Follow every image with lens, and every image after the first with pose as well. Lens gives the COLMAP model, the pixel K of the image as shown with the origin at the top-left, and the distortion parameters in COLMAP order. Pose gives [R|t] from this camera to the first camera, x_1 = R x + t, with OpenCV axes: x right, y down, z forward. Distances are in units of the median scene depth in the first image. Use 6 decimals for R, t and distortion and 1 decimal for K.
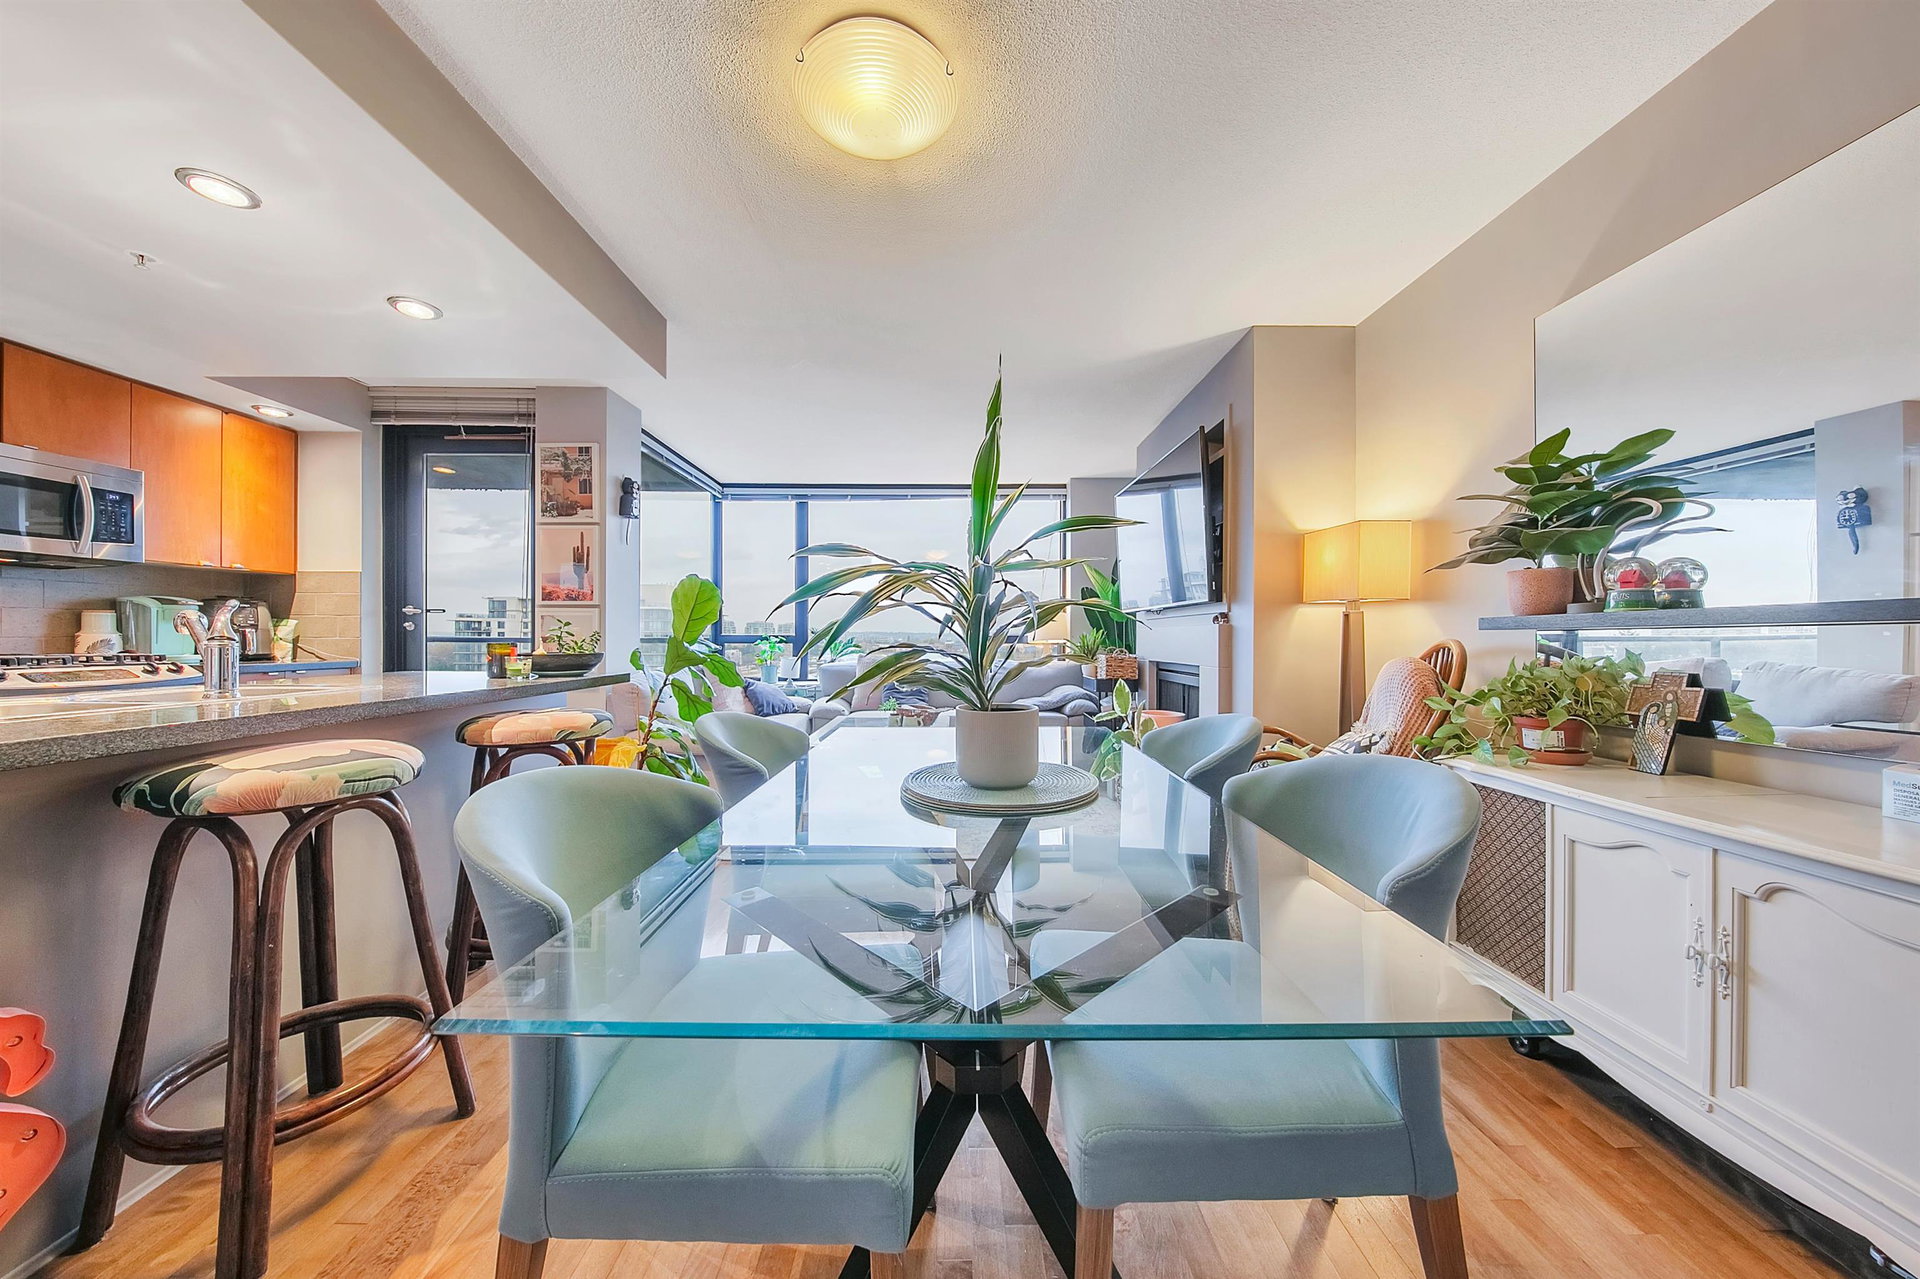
lens RADIAL K [[595.3, 0, 945.3], [0, 595.3, 638.4], [0, 0, 1]] dist [0.007679, -0.004242]
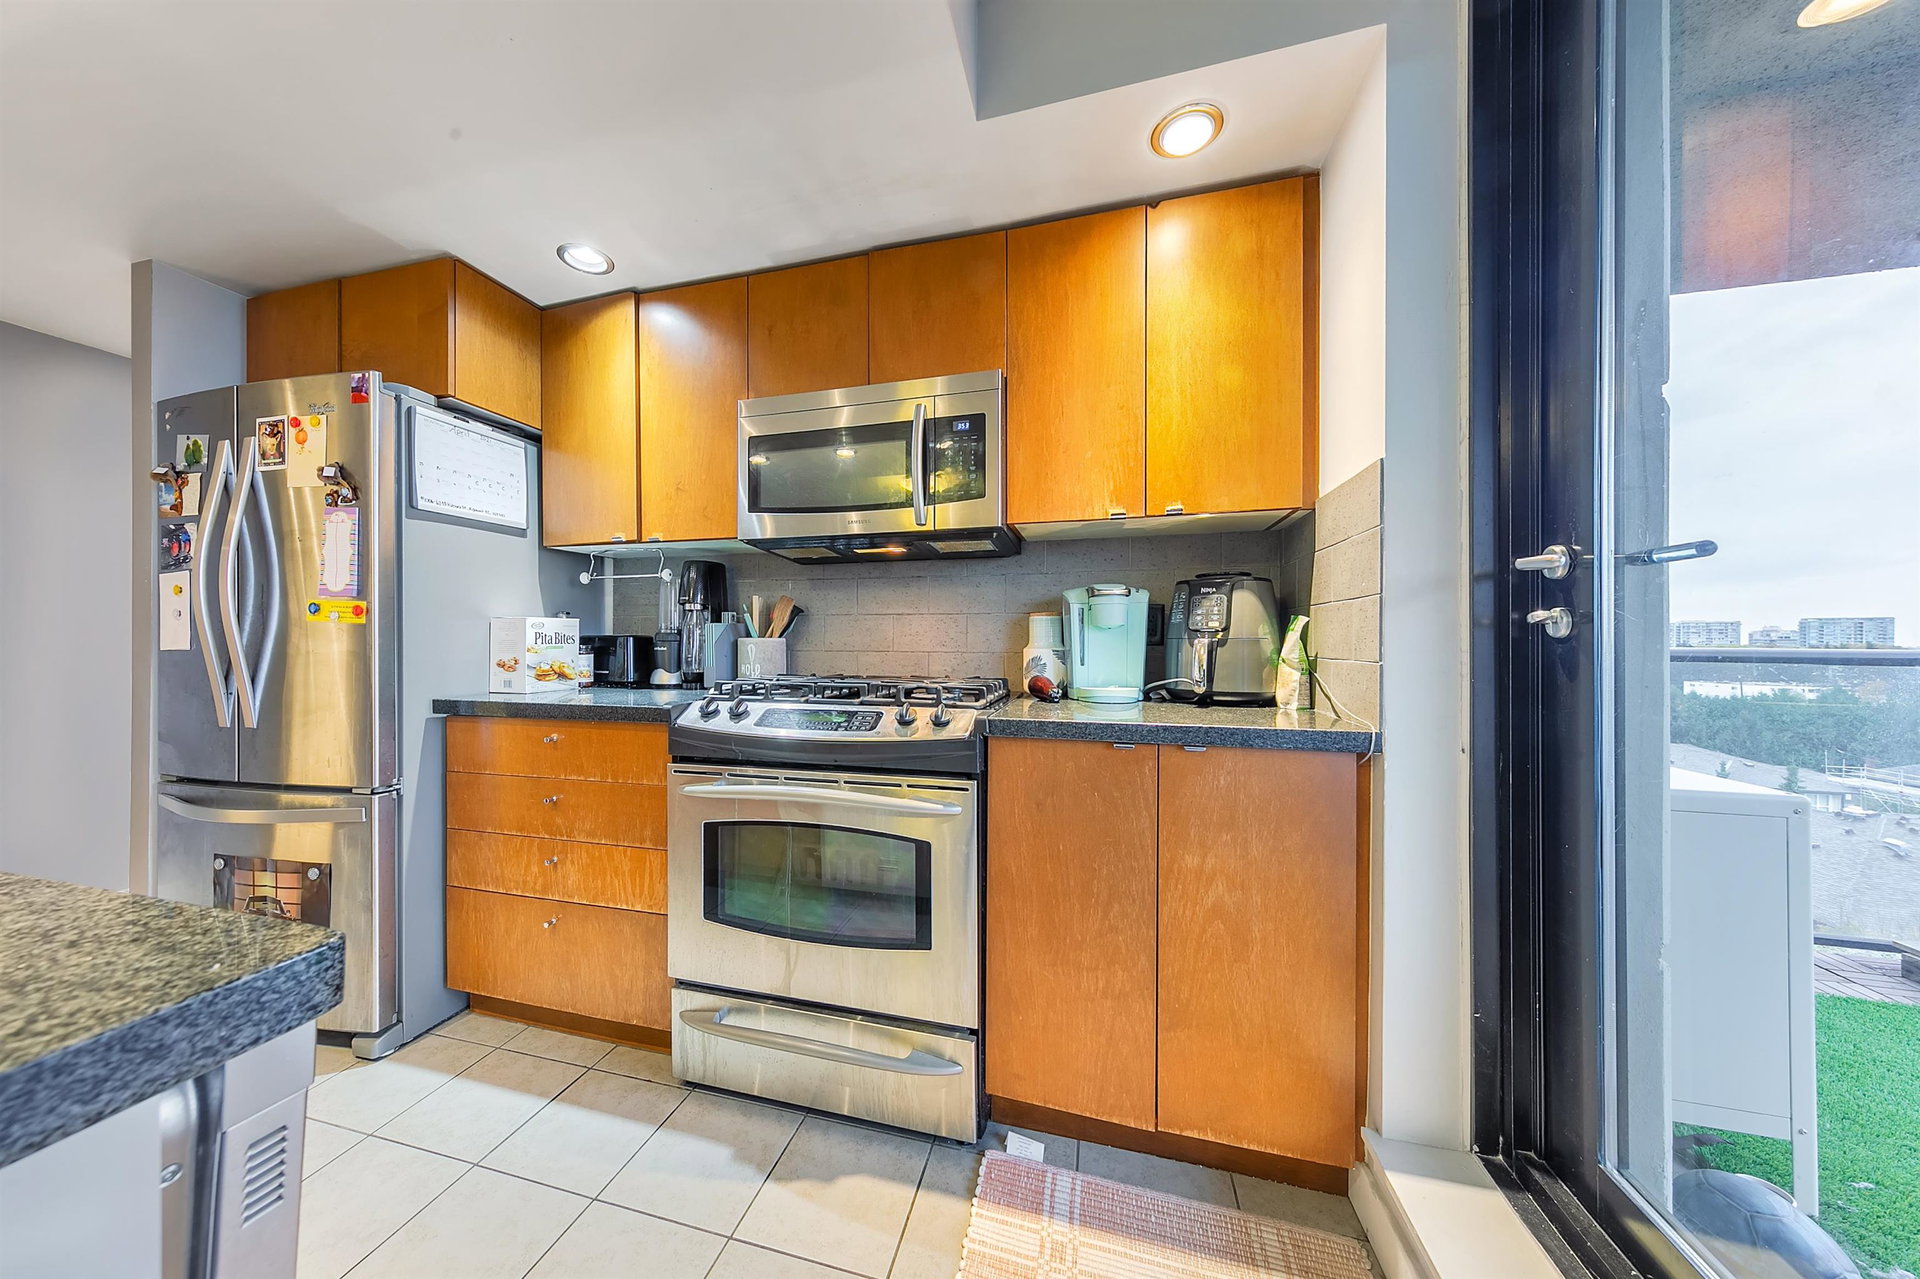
lens RADIAL K [[588.9, 0, 962.7], [0, 588.9, 639.0], [0, 0, 1]] dist [0.001305, 0.000050]
pose [[-0.273824, -0.007756, -0.961749, -0.610616], [-0.003227, 0.999969, -0.007145, -0.011725], [0.961774, 0.001147, -0.273841, 0.864346]]
